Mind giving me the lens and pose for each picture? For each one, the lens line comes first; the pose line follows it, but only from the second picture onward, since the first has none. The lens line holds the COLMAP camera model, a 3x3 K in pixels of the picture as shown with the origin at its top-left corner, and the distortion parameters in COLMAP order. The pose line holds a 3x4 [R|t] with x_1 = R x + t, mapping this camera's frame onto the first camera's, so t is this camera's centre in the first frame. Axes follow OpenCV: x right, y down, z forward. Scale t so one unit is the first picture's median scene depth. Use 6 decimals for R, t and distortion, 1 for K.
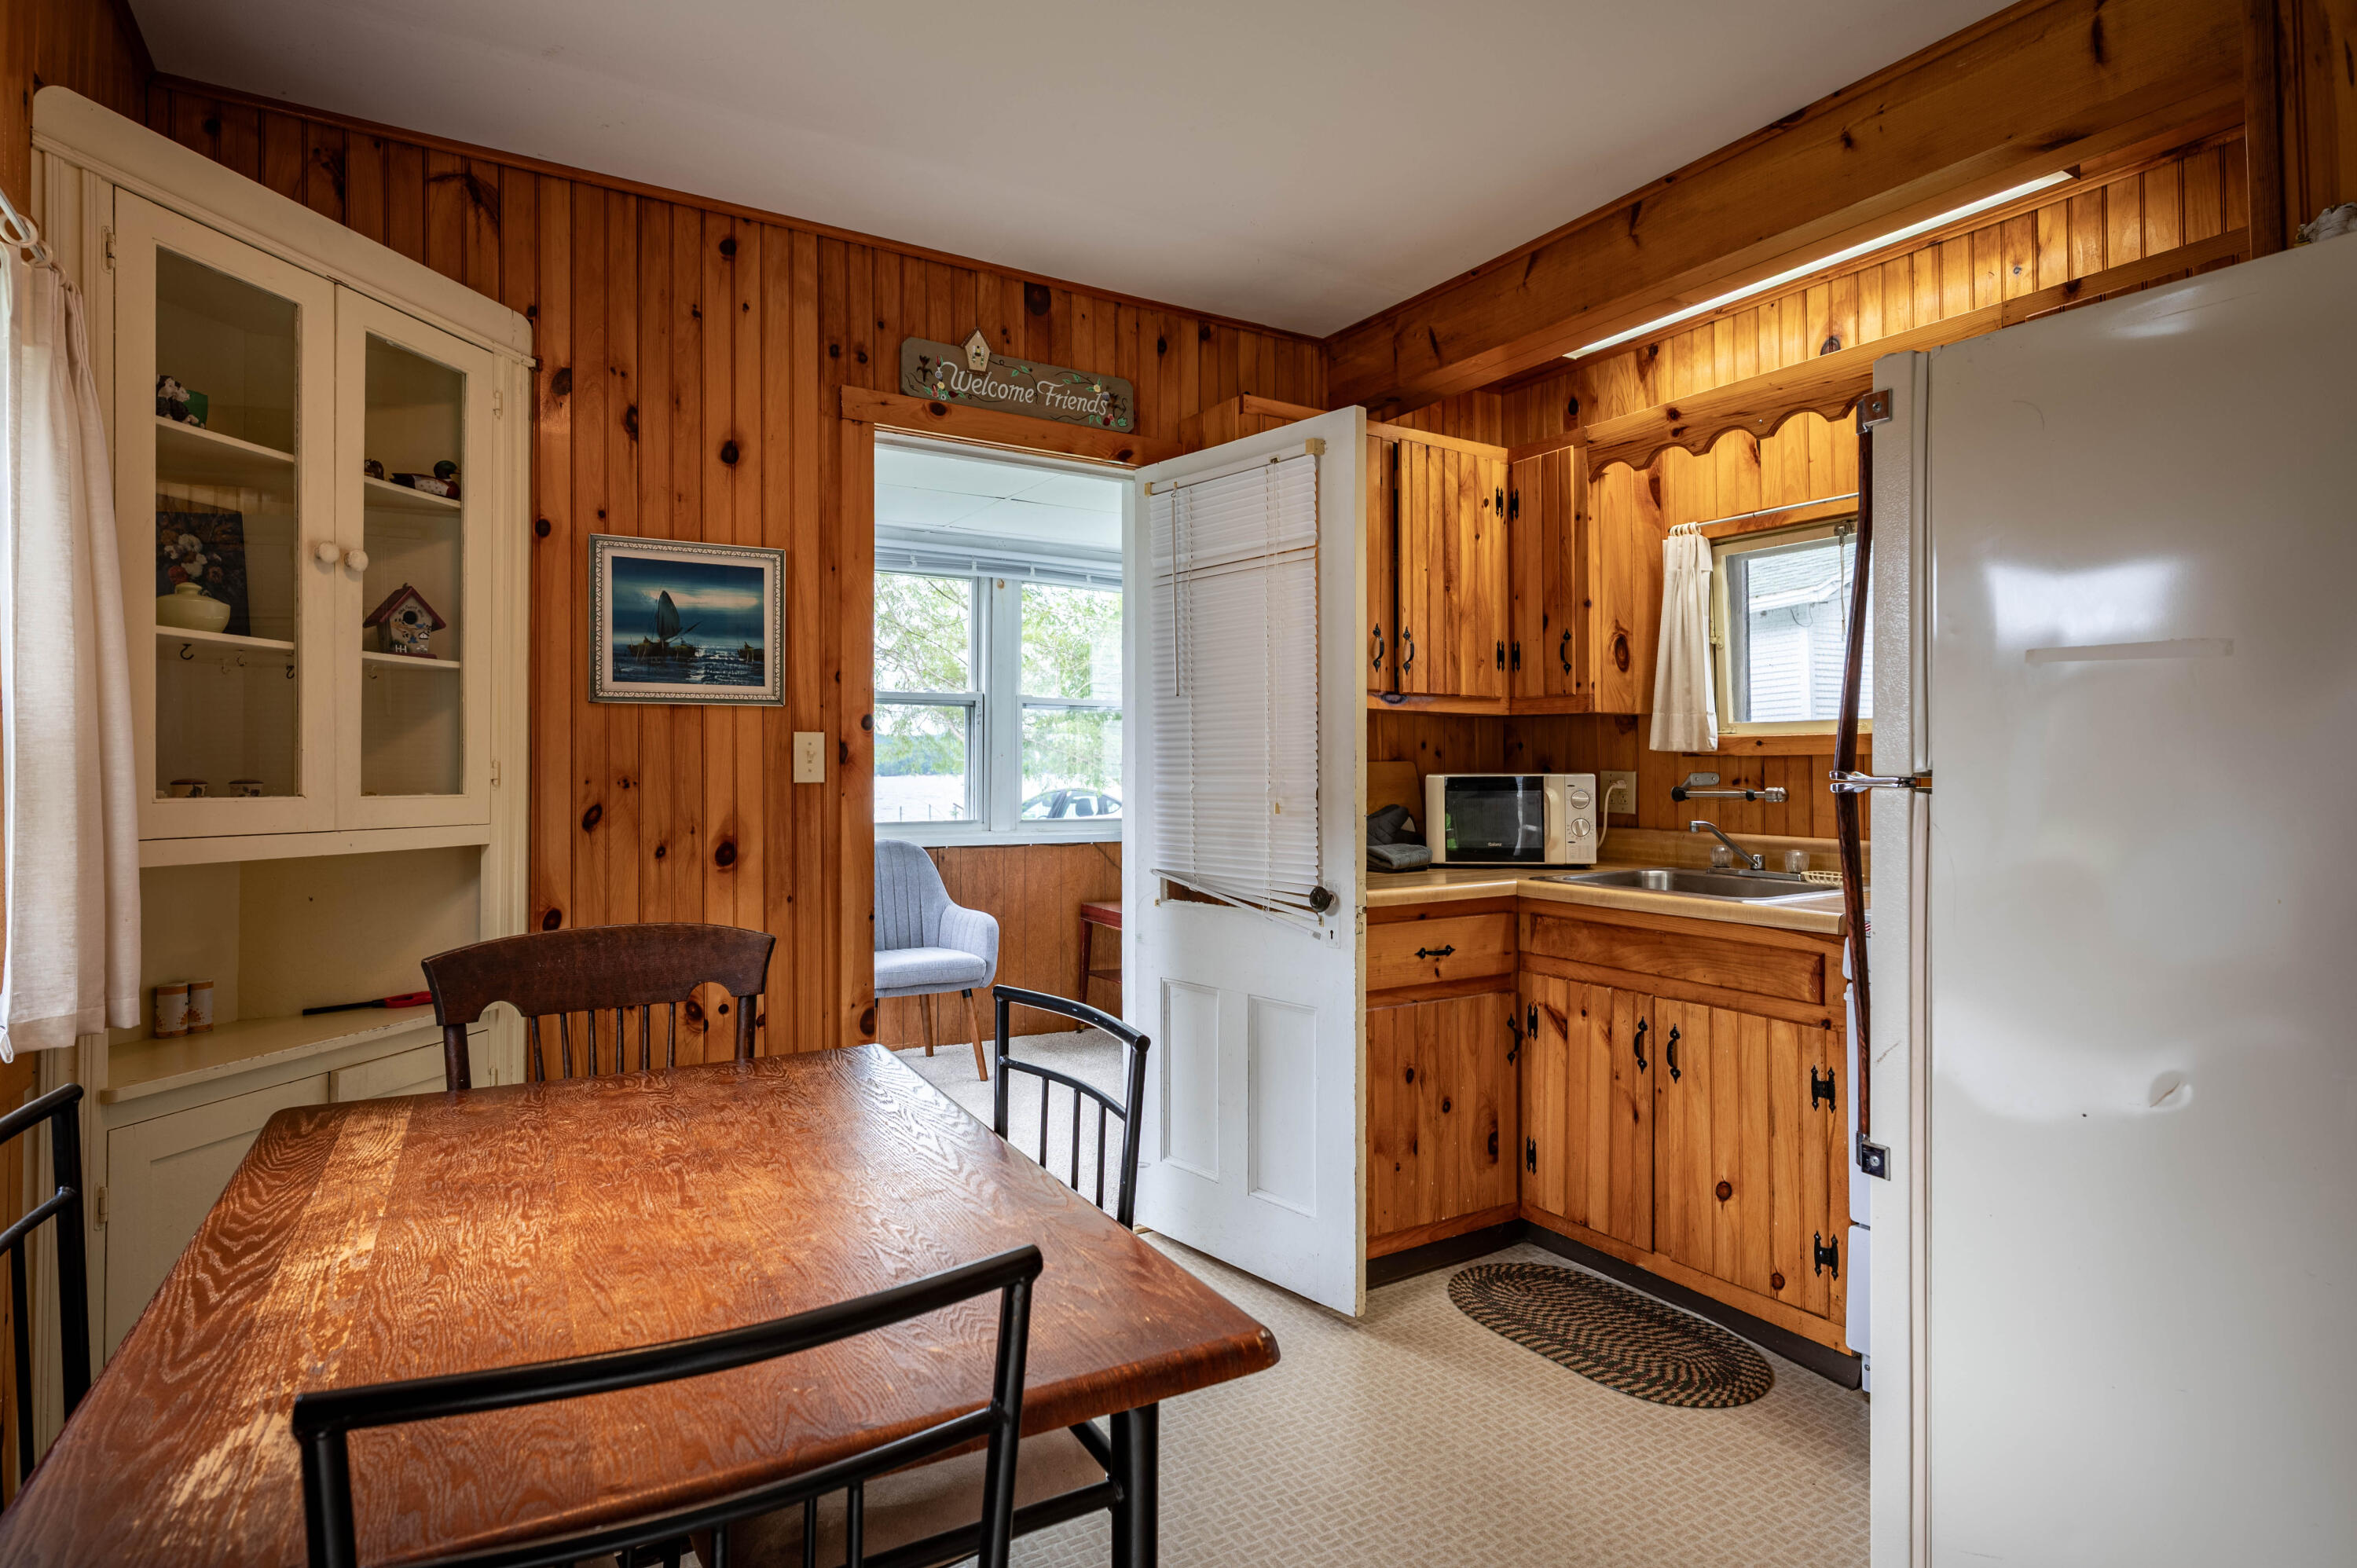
lens RADIAL K [[1238.2, 0, 1141.6], [0, 1238.2, 746.9], [0, 0, 1]] dist [0.002011, 0.001599]
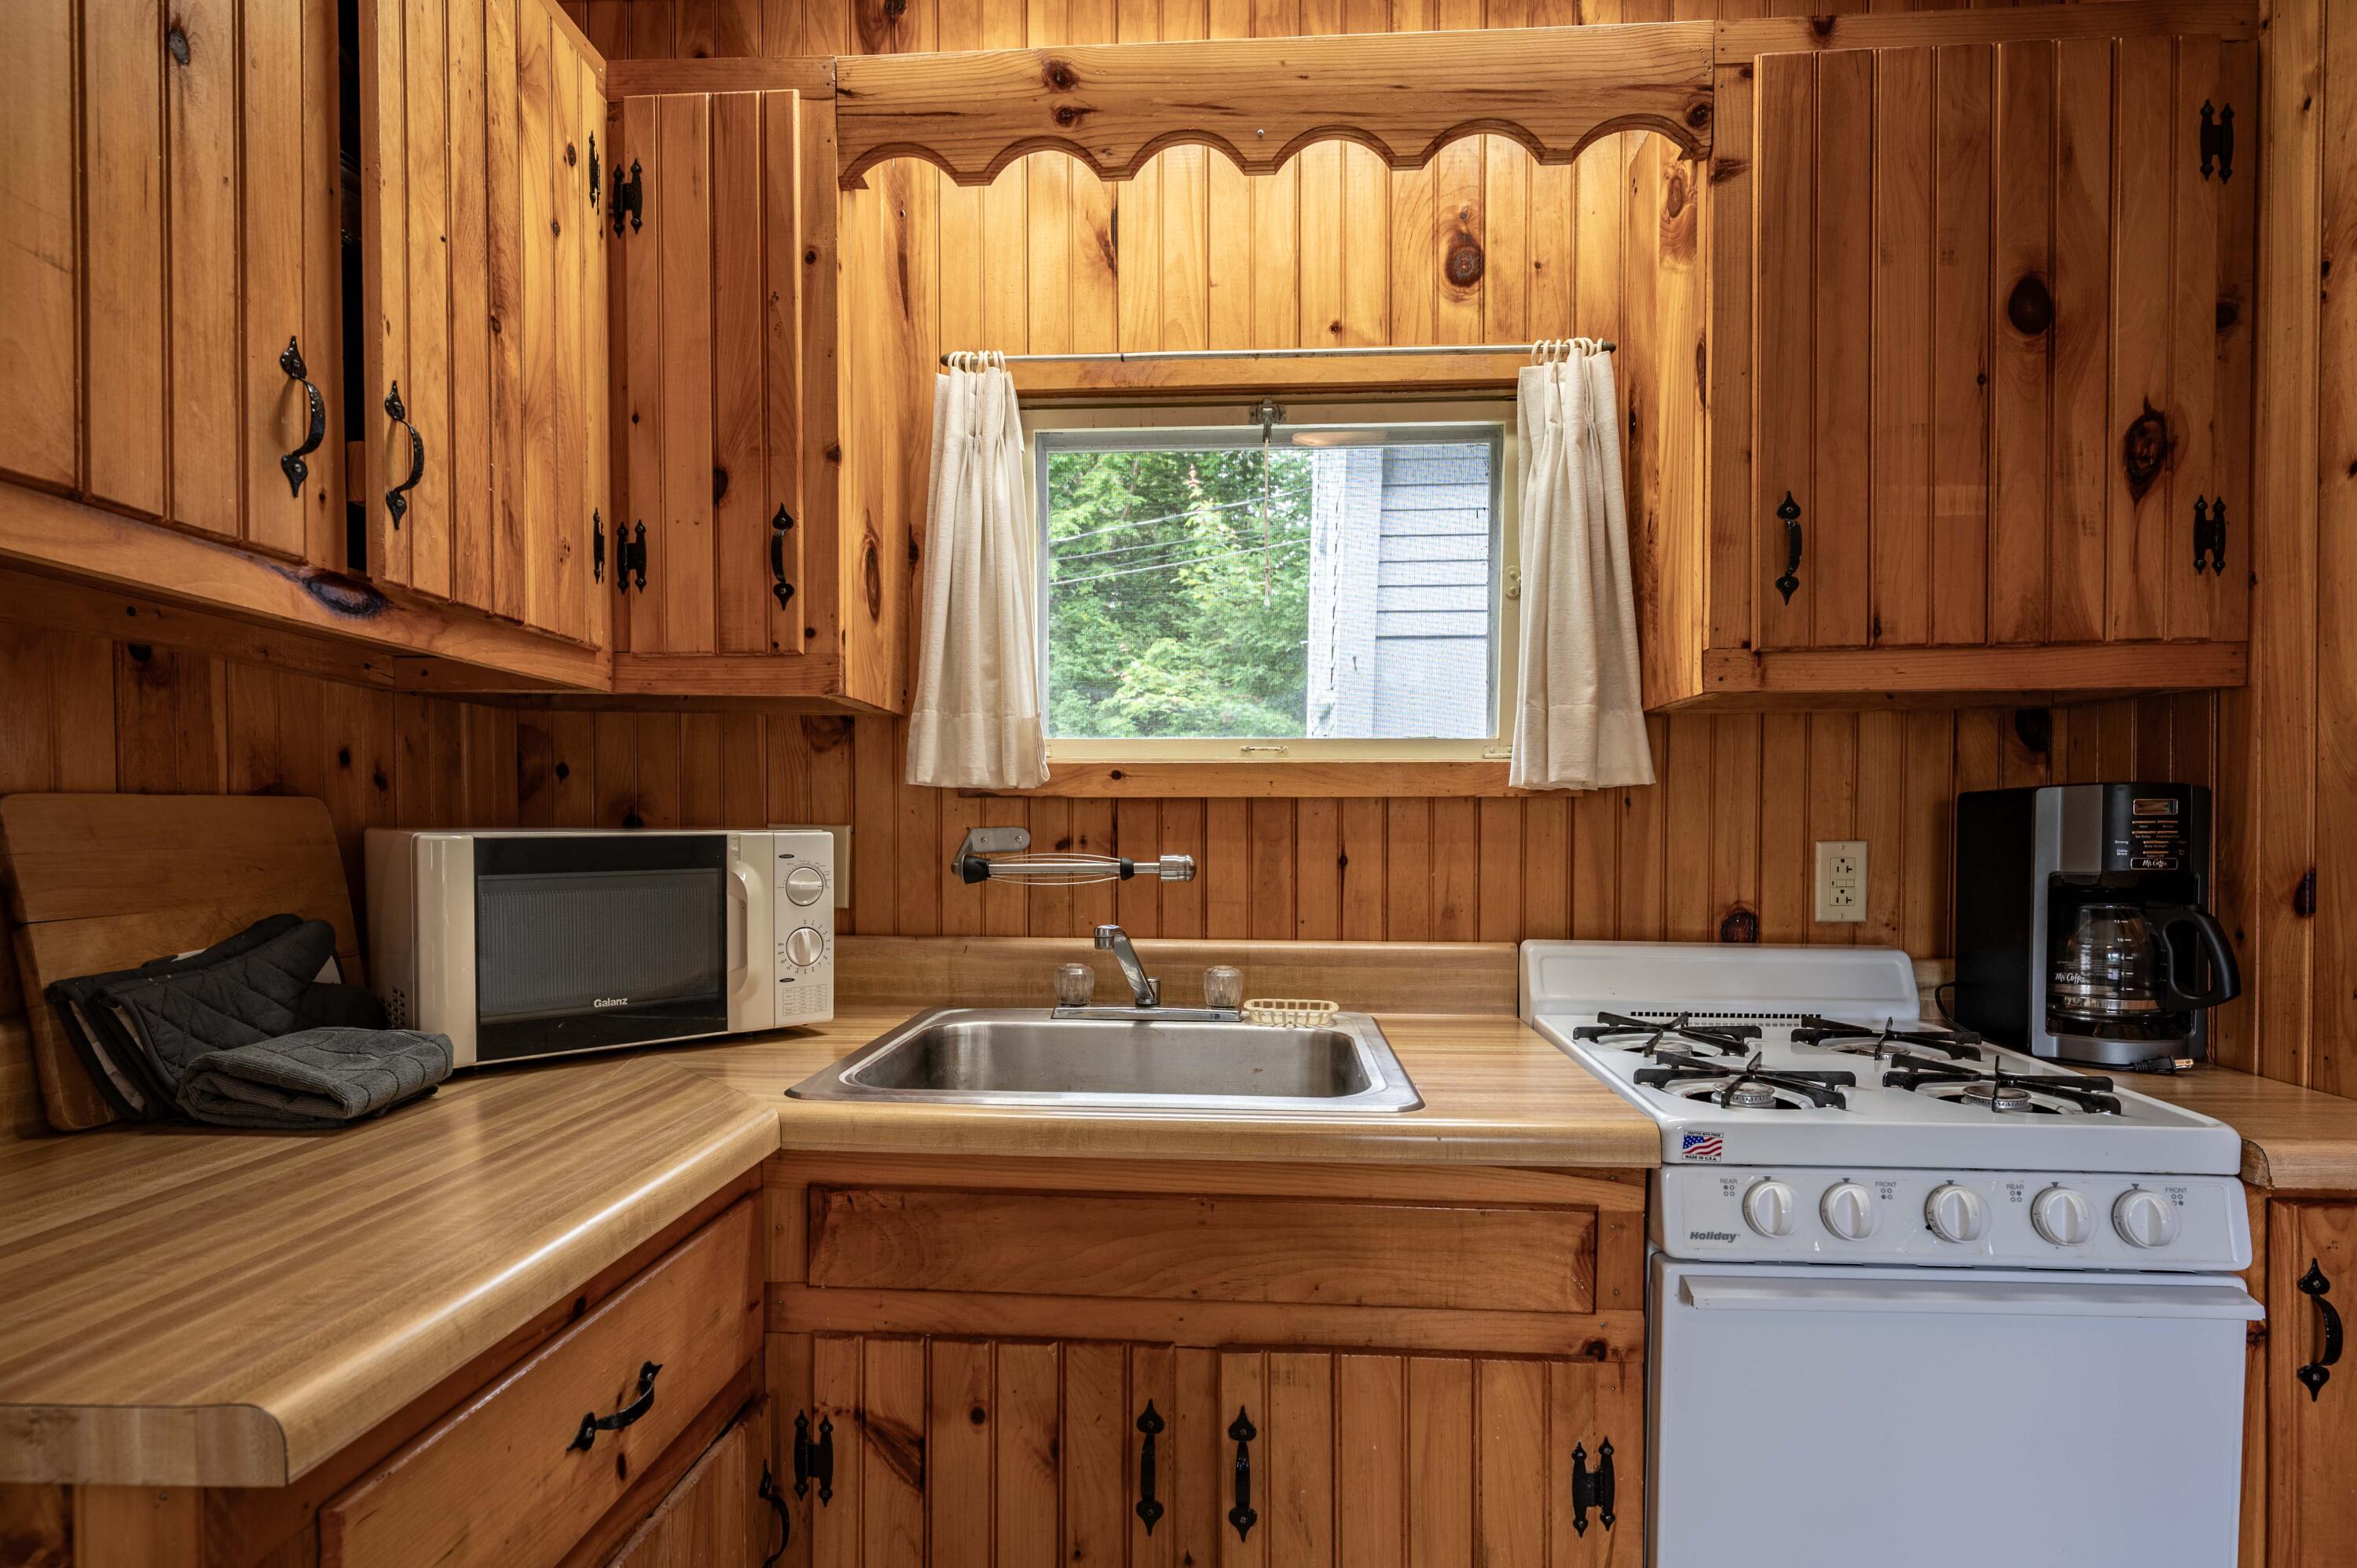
lens RADIAL K [[1213.0, 0, 1210.1], [0, 1213.0, 854.7], [0, 0, 1]] dist [0.002472, 0.000983]
pose [[0.540851, -0.016571, 0.840955, 0.057329], [-0.017811, 0.999356, 0.031147, 0.014452], [-0.840930, -0.031825, 0.540208, 0.634597]]
